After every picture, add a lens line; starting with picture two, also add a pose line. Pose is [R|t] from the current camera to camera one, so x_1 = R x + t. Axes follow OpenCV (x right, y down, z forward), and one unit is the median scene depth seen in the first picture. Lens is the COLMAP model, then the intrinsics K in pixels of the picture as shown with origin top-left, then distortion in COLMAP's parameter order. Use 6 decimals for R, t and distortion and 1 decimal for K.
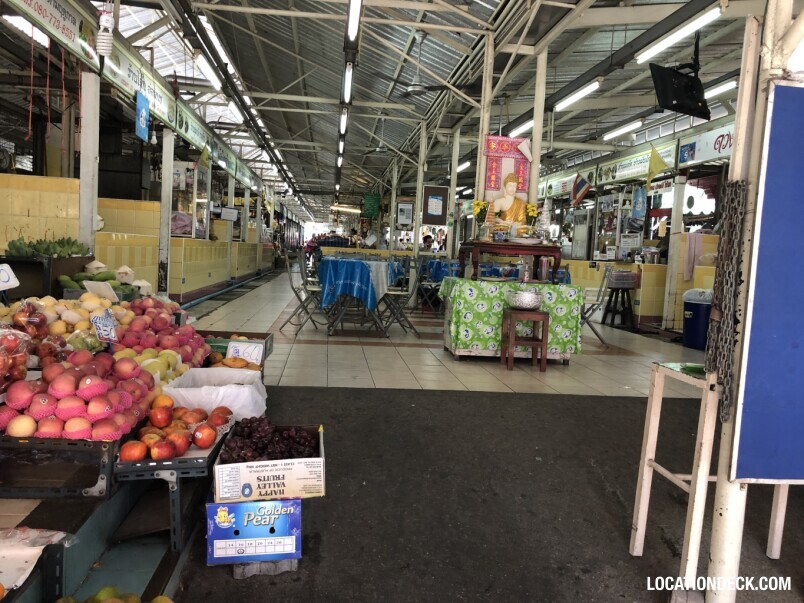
lens RADIAL K [[660.1, 0, 400.6], [0, 660.1, 301.7], [0, 0, 1]] dist [0.055409, -0.070403]
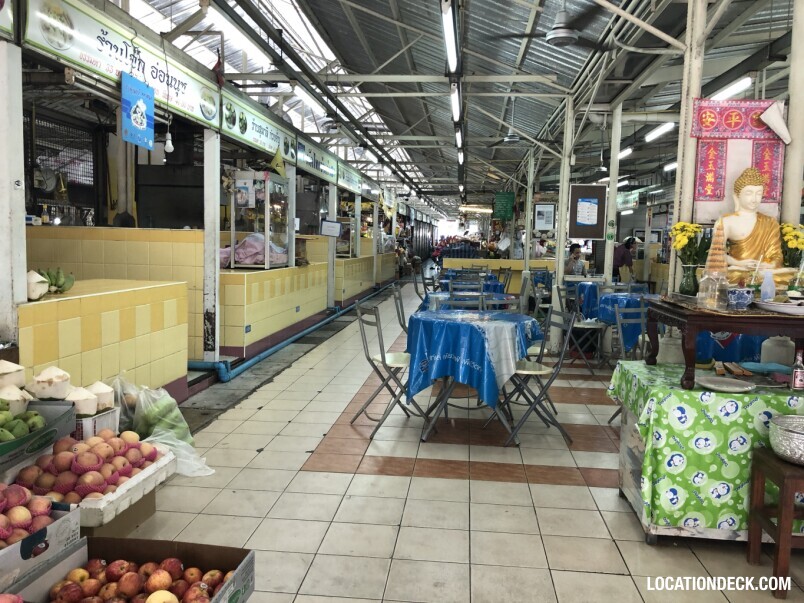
lens RADIAL K [[660.1, 0, 402.9], [0, 660.1, 302.4], [0, 0, 1]] dist [0.055409, -0.070403]
pose [[0.978759, -0.011695, -0.204680, 0.002827], [0.013887, 0.999861, 0.009279, -0.062482], [0.204543, -0.011924, 0.978785, 0.276841]]
